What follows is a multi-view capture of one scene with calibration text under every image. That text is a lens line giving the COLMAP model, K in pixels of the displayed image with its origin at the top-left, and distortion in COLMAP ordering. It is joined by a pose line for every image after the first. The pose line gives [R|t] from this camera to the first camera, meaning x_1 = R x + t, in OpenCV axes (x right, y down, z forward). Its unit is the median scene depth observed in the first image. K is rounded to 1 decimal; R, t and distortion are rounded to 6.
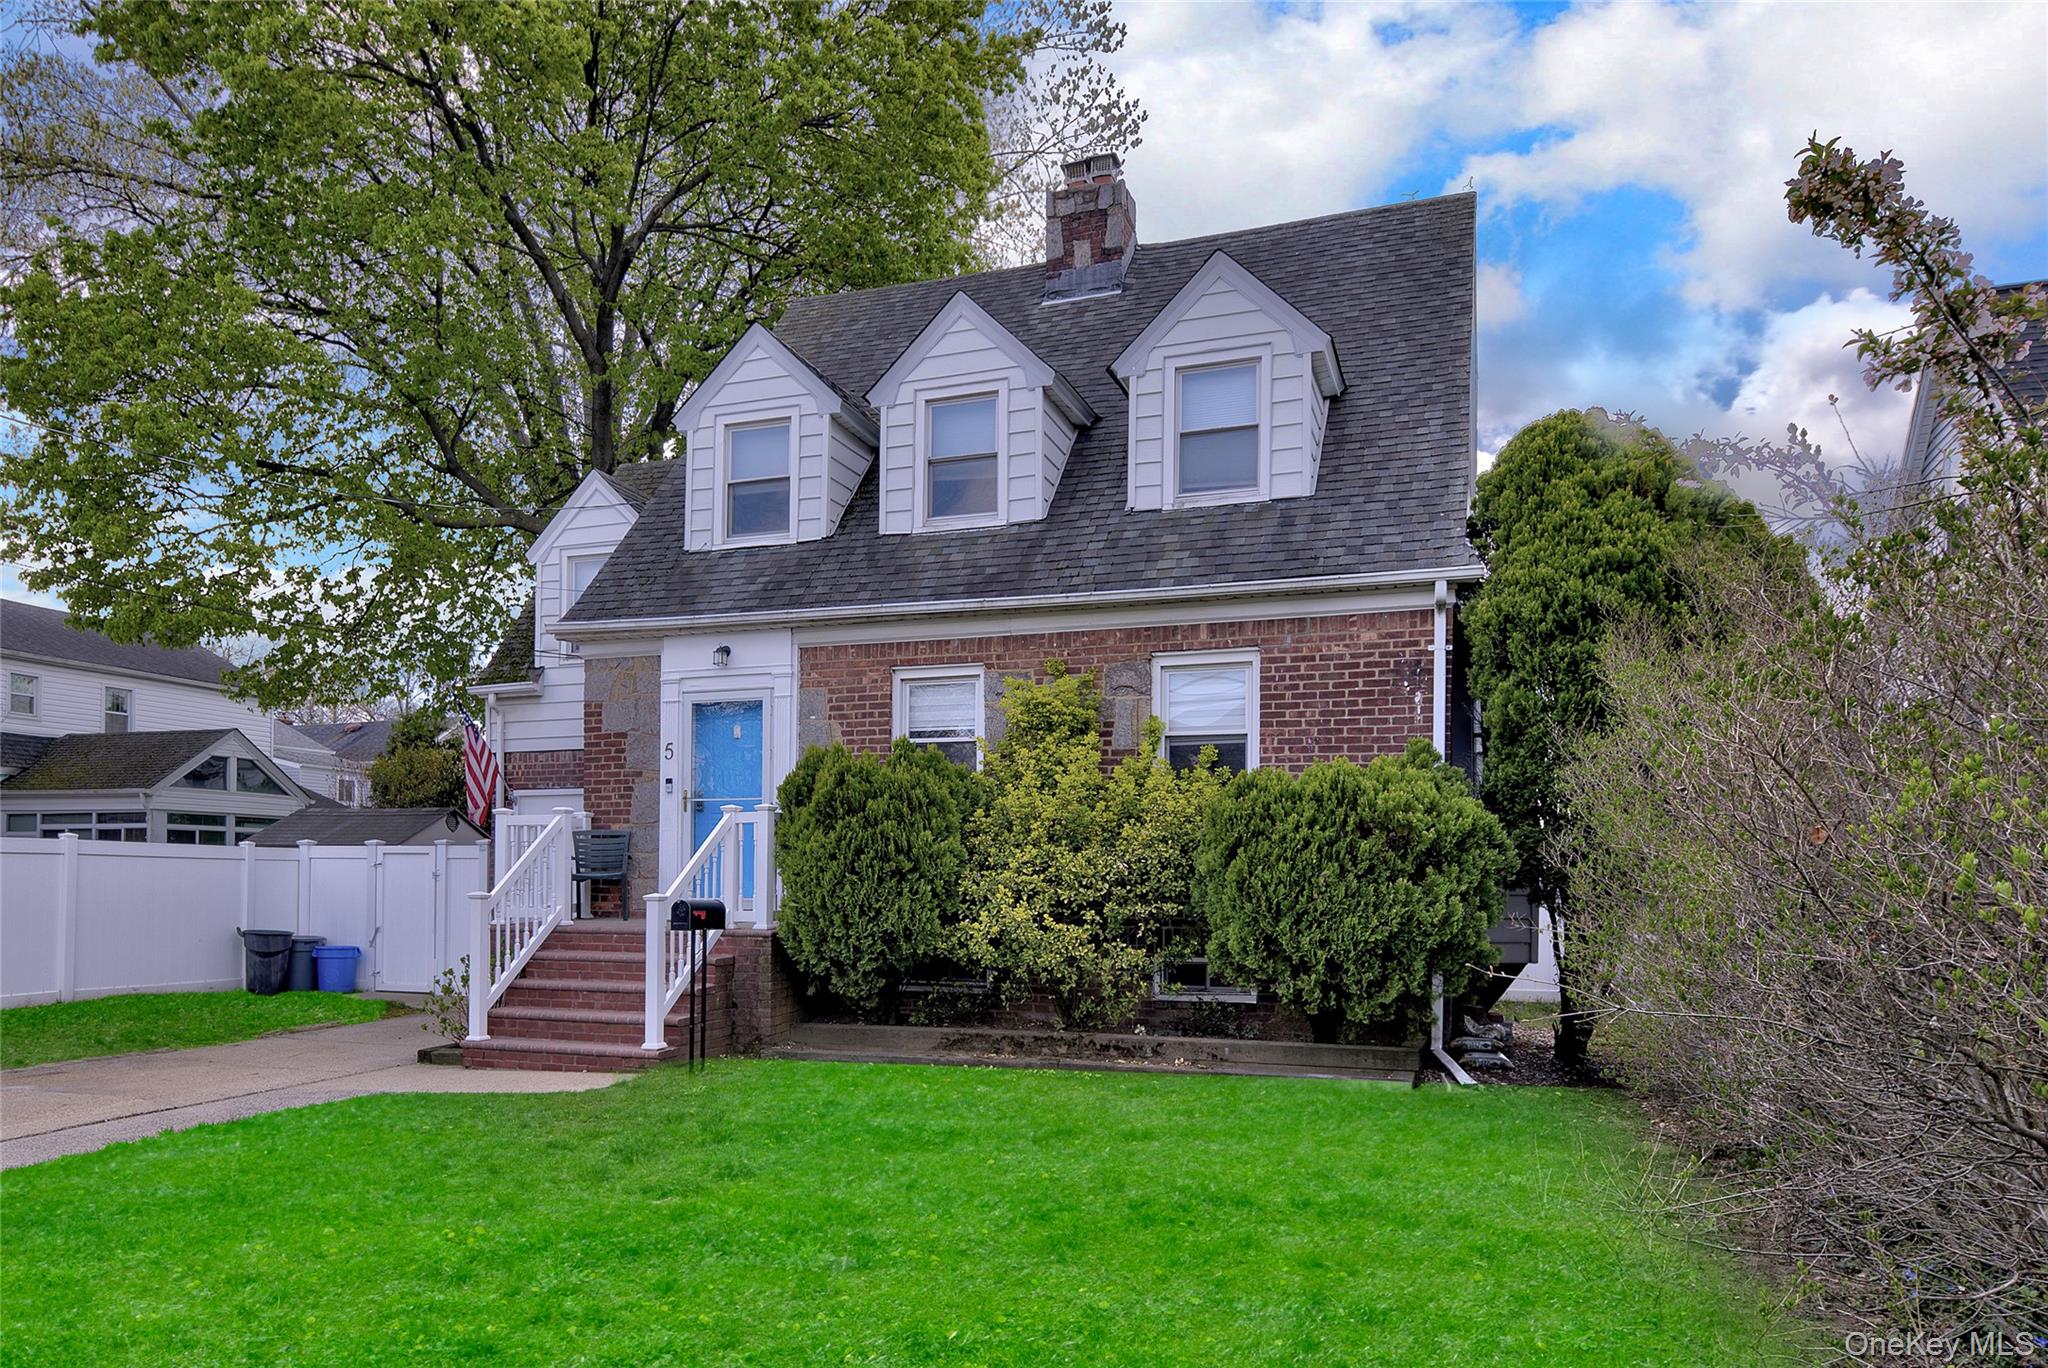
lens RADIAL K [[1492.9, 0, 860.8], [0, 1492.9, 877.7], [0, 0, 1]] dist [0.013661, -0.004491]
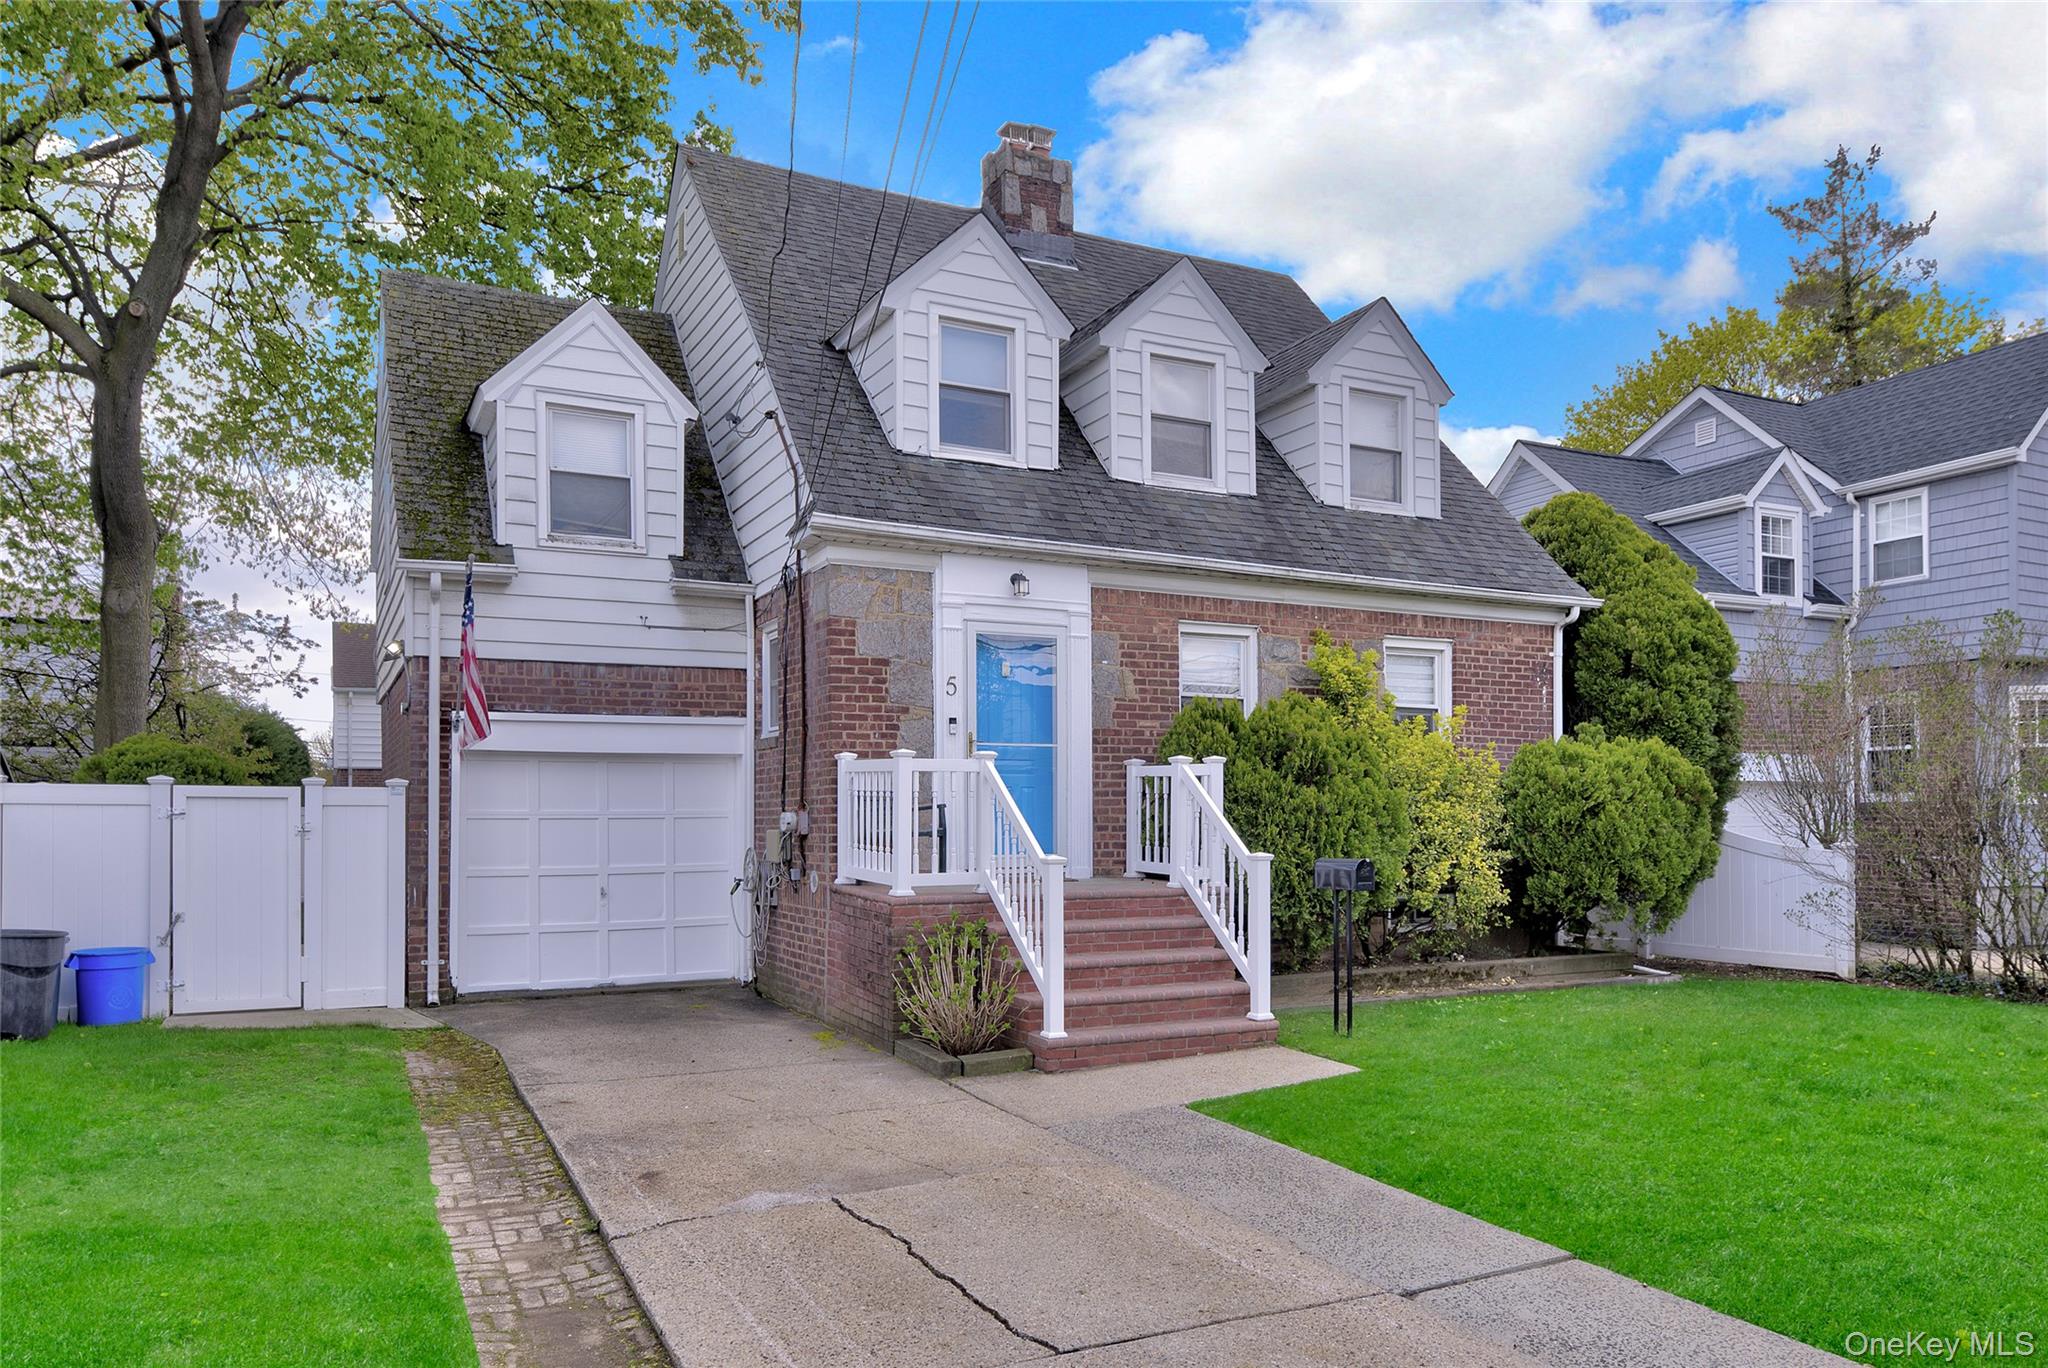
lens RADIAL K [[1442.5, 0, 1096.8], [0, 1442.5, 815.7], [0, 0, 1]] dist [0.009306, -0.000085]
pose [[0.633640, -0.006080, 0.773604, -0.792281], [0.002300, 0.999980, 0.005975, -0.016124], [-0.773625, -0.002007, 0.633641, 0.447604]]
